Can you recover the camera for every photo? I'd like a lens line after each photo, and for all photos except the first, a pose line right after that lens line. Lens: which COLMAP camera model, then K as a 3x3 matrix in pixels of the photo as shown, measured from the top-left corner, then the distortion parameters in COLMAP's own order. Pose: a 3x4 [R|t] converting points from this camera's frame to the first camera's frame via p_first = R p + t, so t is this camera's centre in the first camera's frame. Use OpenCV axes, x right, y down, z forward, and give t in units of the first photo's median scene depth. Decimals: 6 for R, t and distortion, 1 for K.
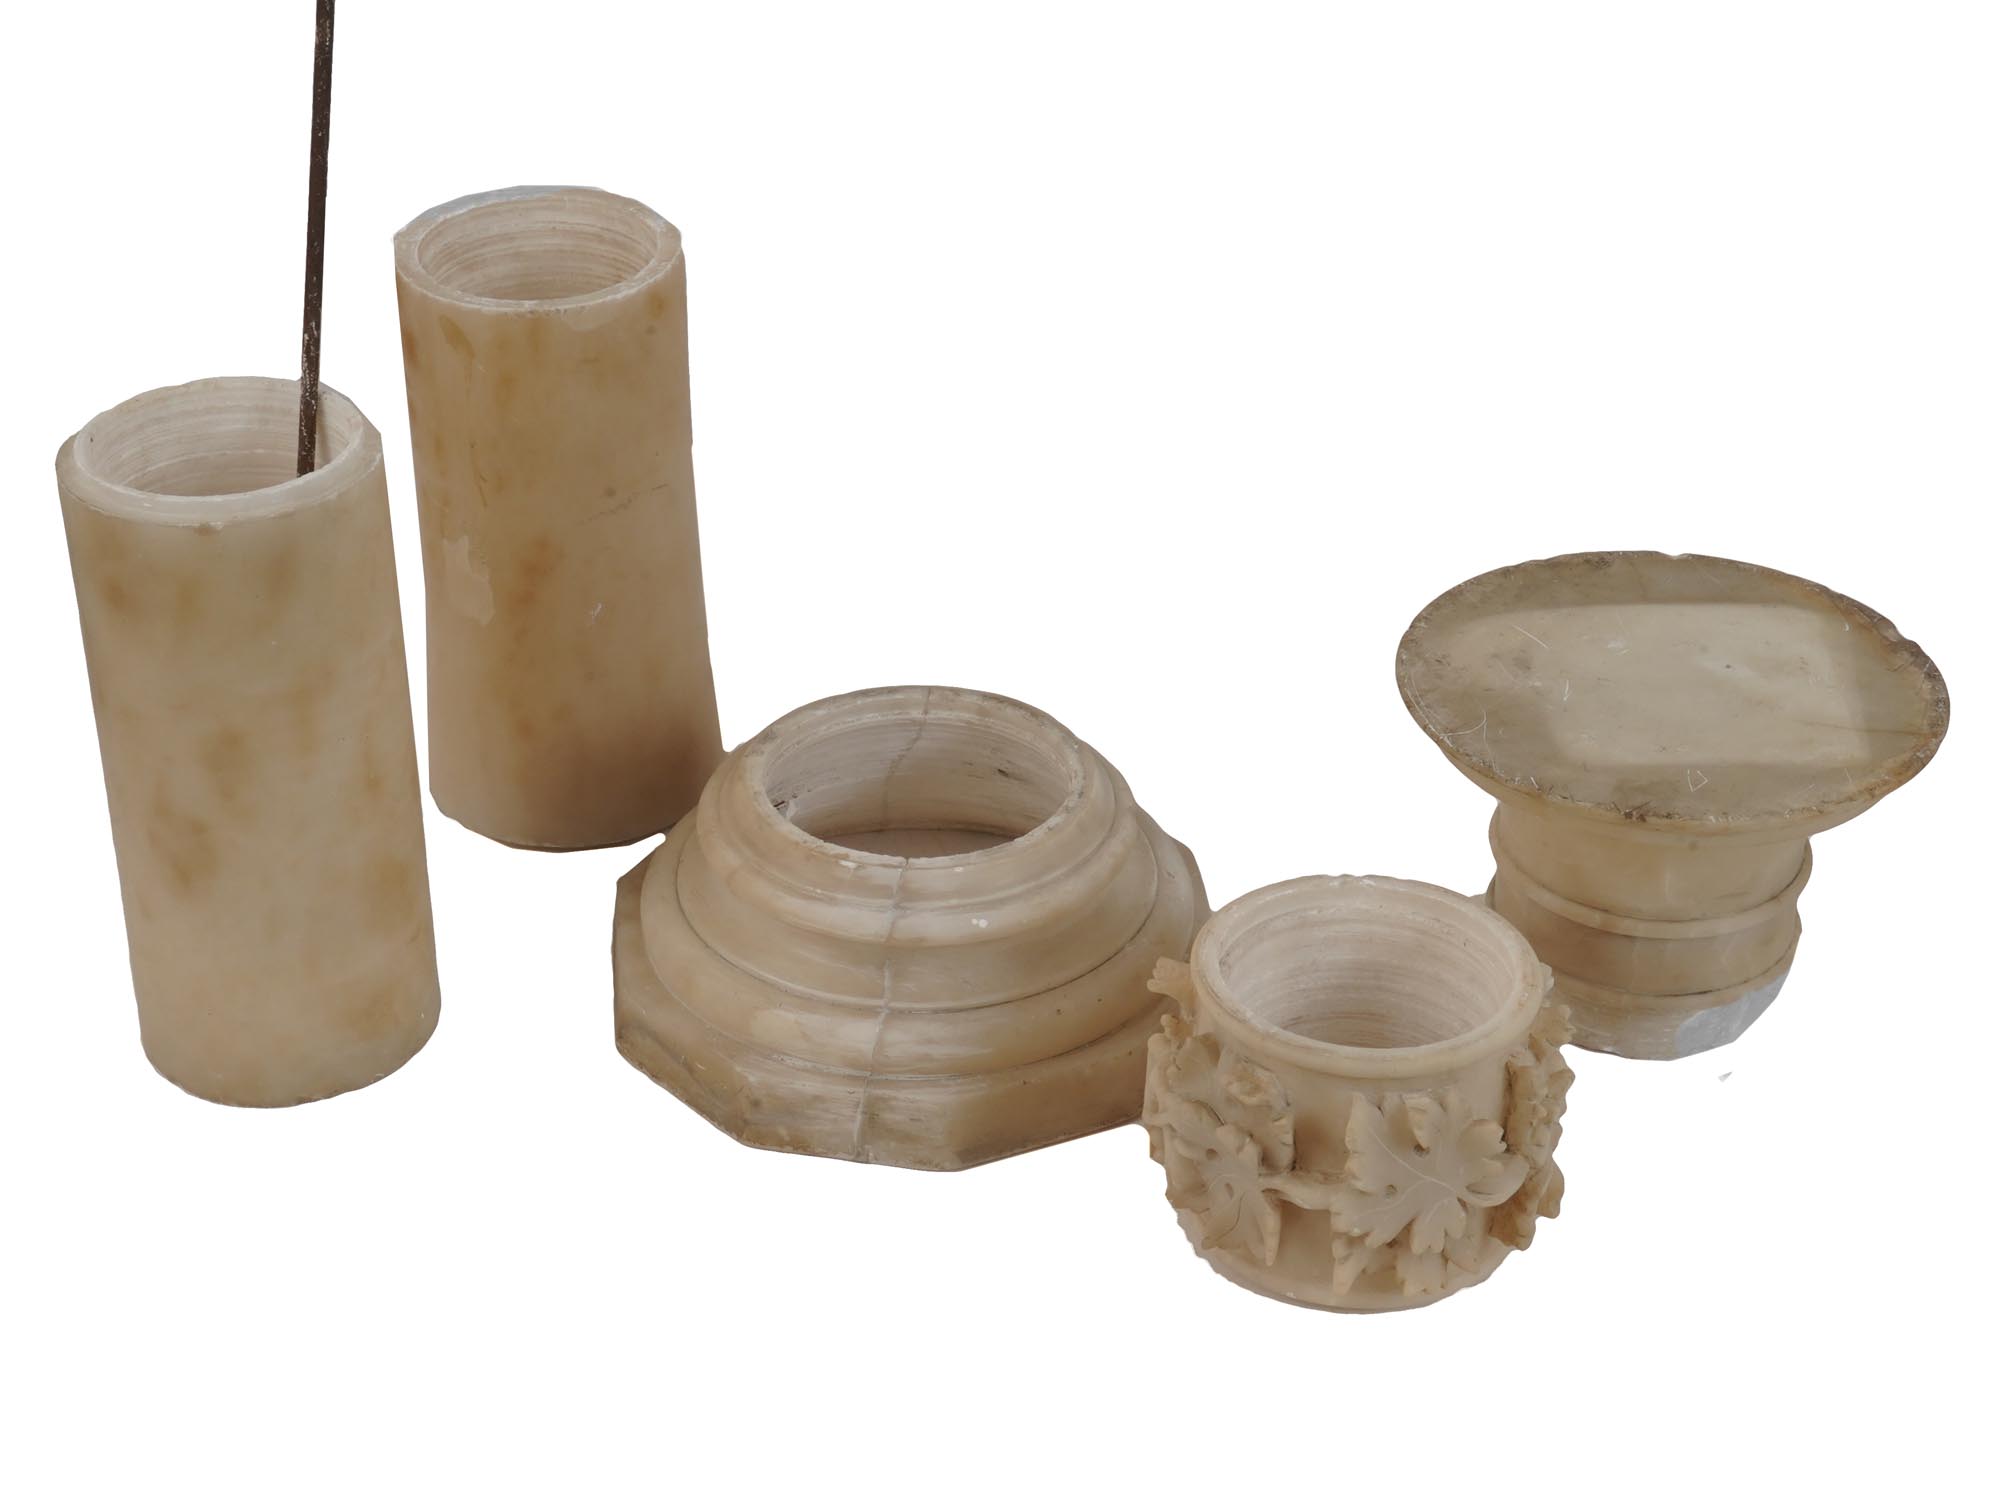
lens RADIAL K [[3087.2, 0, 980.7], [0, 3087.2, 736.4], [0, 0, 1]] dist [0.284266, 0.000000]
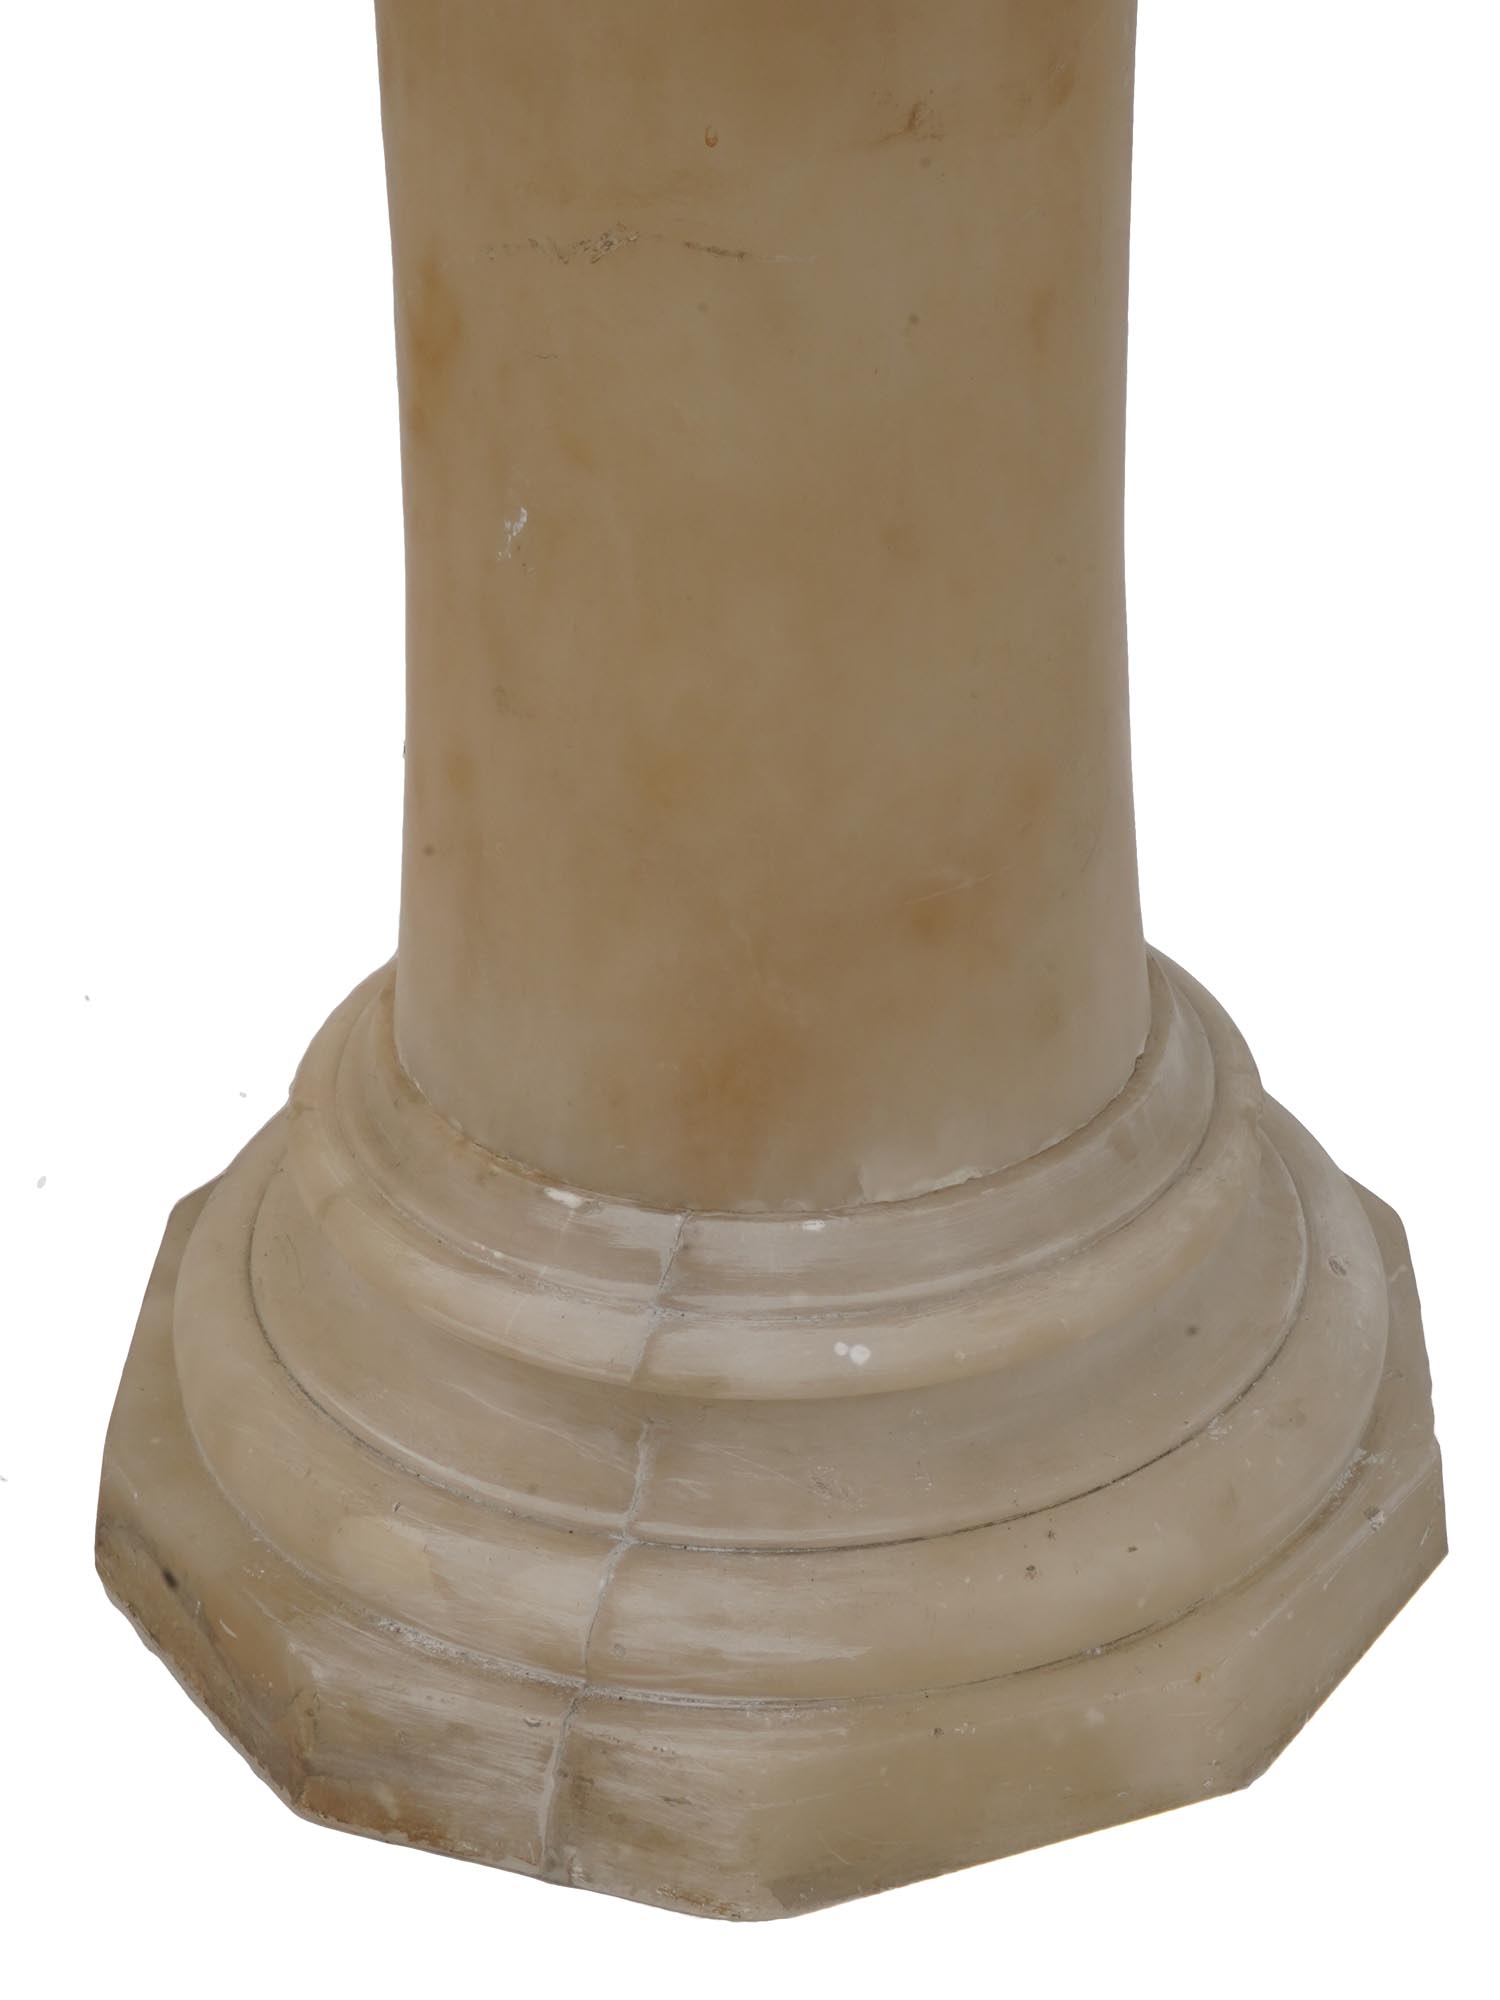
lens RADIAL K [[3714.9, 0, 756.0], [0, 3714.9, 1020.0], [0, 0, 1]] dist [0.083286, 0.000000]
pose [[0.985843, 0.053422, -0.158932, 0.065742], [-0.054660, 0.998499, -0.003426, 0.016667], [0.158510, 0.012065, 0.987284, 0.486453]]
